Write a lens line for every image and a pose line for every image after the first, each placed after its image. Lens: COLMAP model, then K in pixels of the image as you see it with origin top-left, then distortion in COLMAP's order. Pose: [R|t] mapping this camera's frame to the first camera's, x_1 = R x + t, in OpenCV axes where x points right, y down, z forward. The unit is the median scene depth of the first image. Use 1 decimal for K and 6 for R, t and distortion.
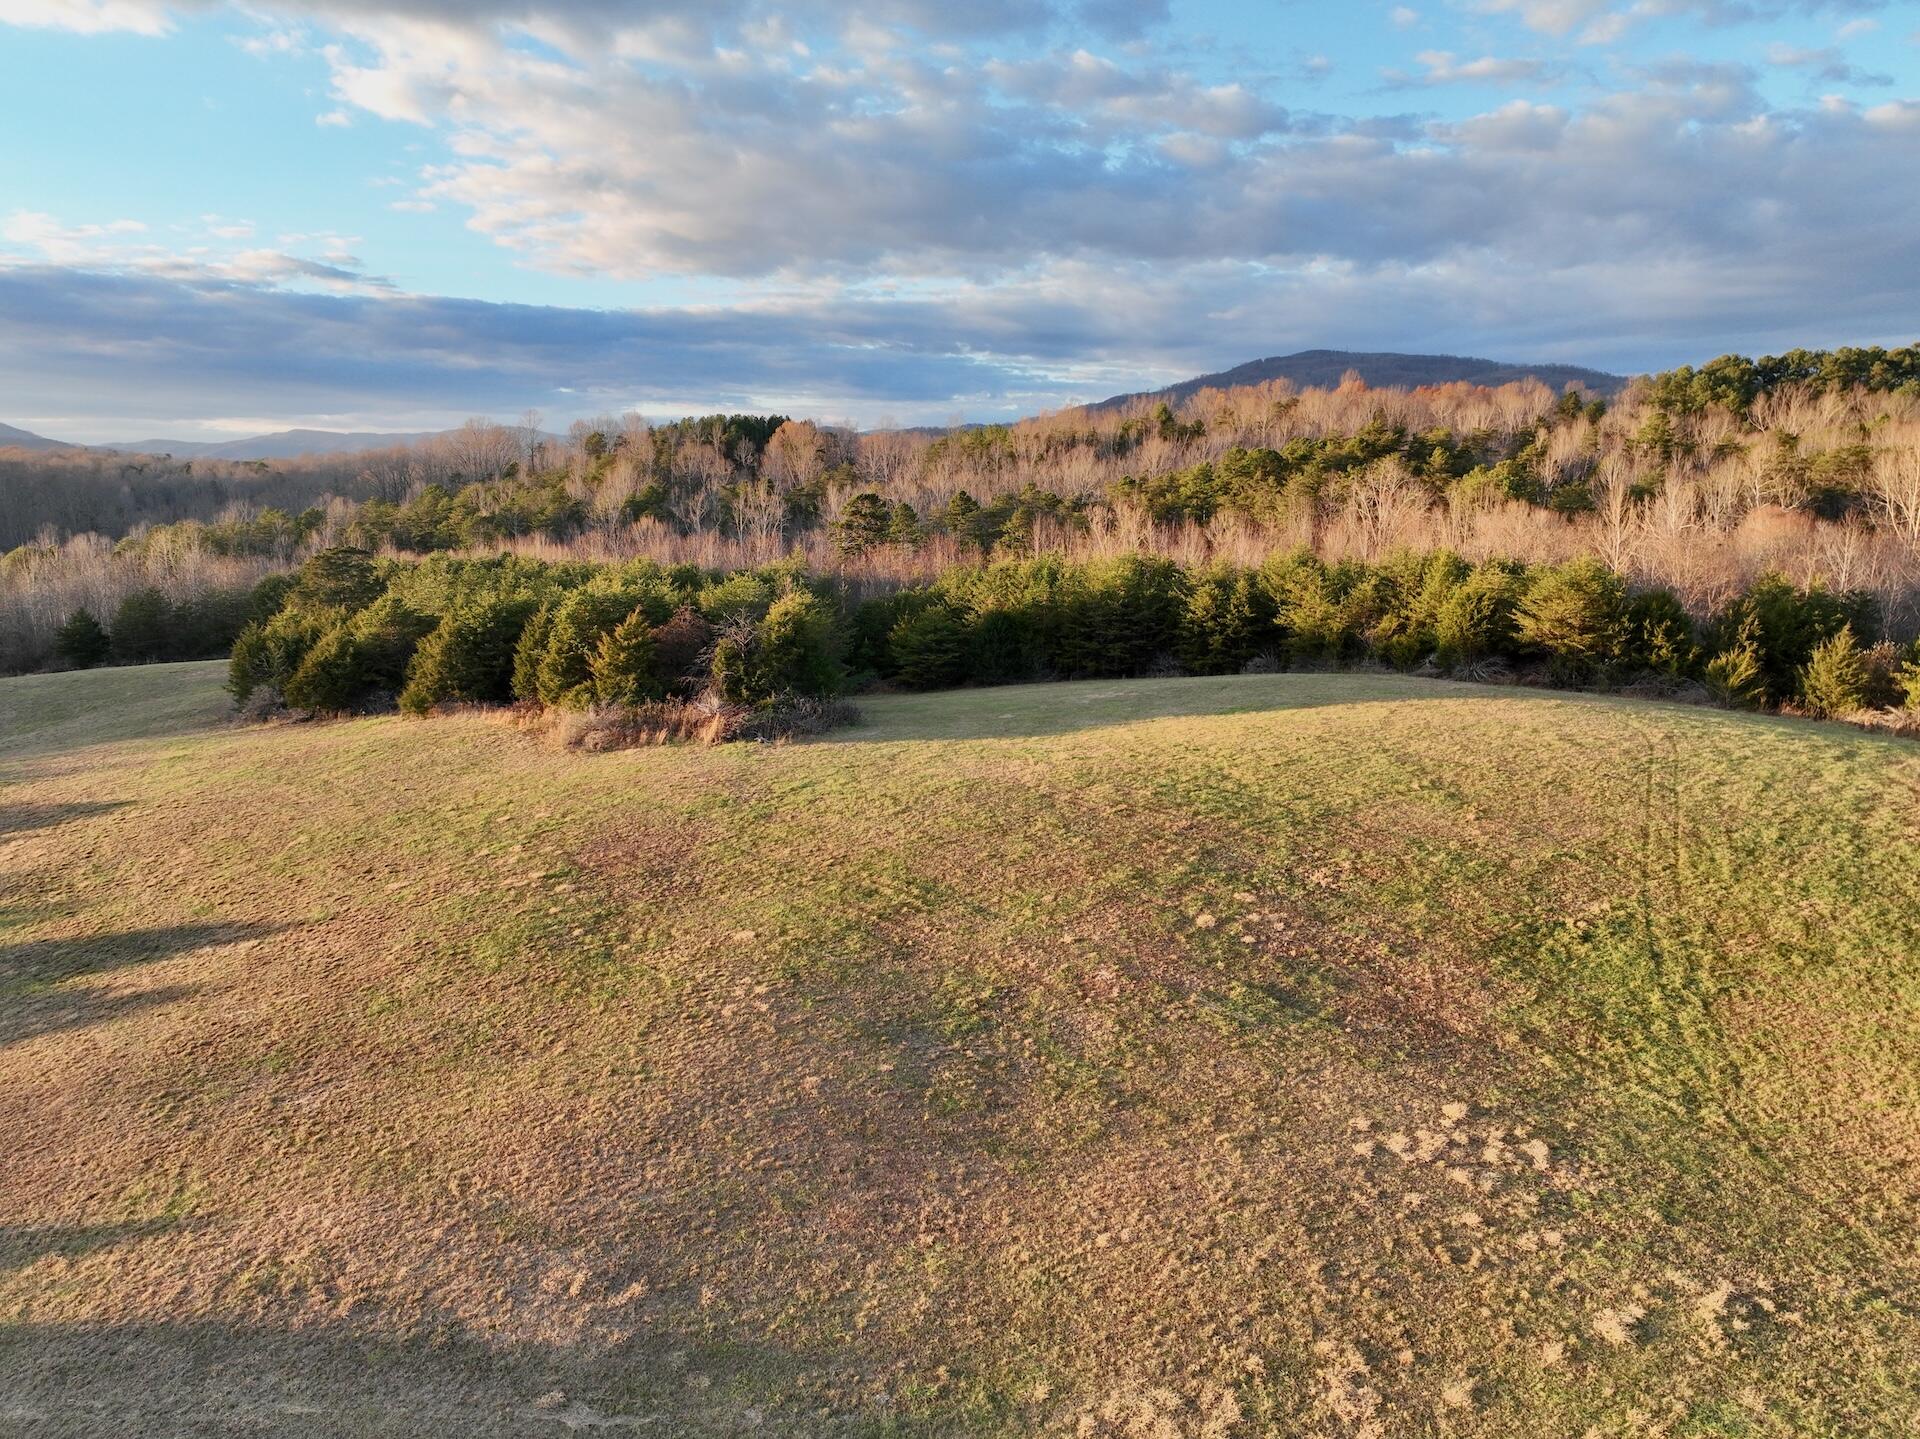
lens RADIAL K [[1355.8, 0, 957.8], [0, 1355.8, 716.3], [0, 0, 1]] dist [-0.001449, 0.018996]
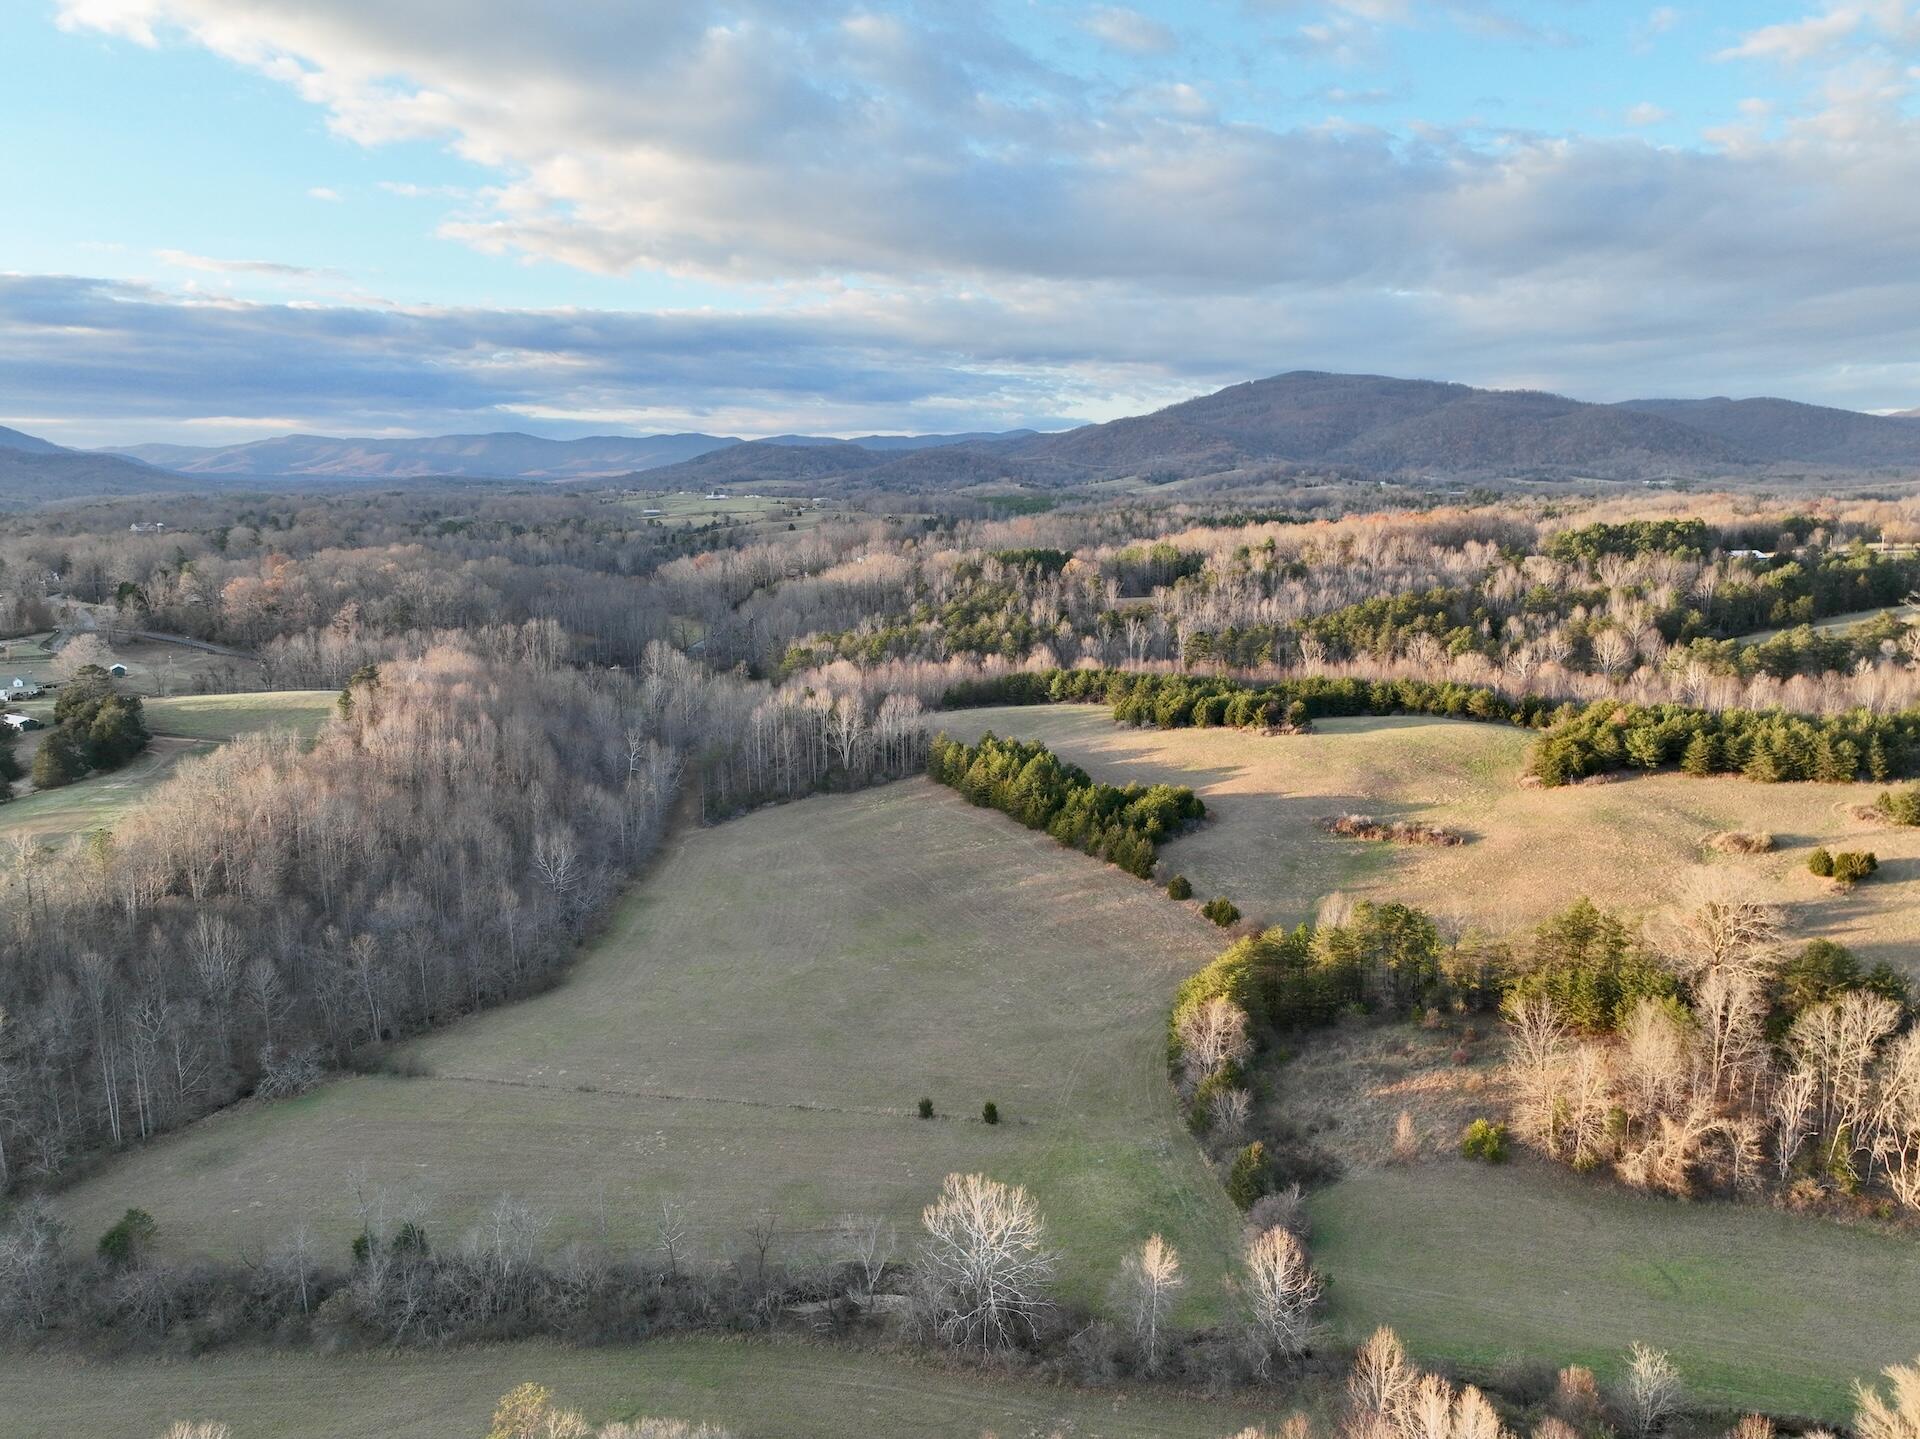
lens RADIAL K [[1355.8, 0, 961.9], [0, 1355.8, 723.4], [0, 0, 1]] dist [-0.001449, 0.018996]
pose [[0.999825, -0.000438, 0.018709, -0.955742], [0.000354, 0.999990, 0.004493, -0.027416], [-0.018711, -0.004486, 0.999815, -2.455734]]
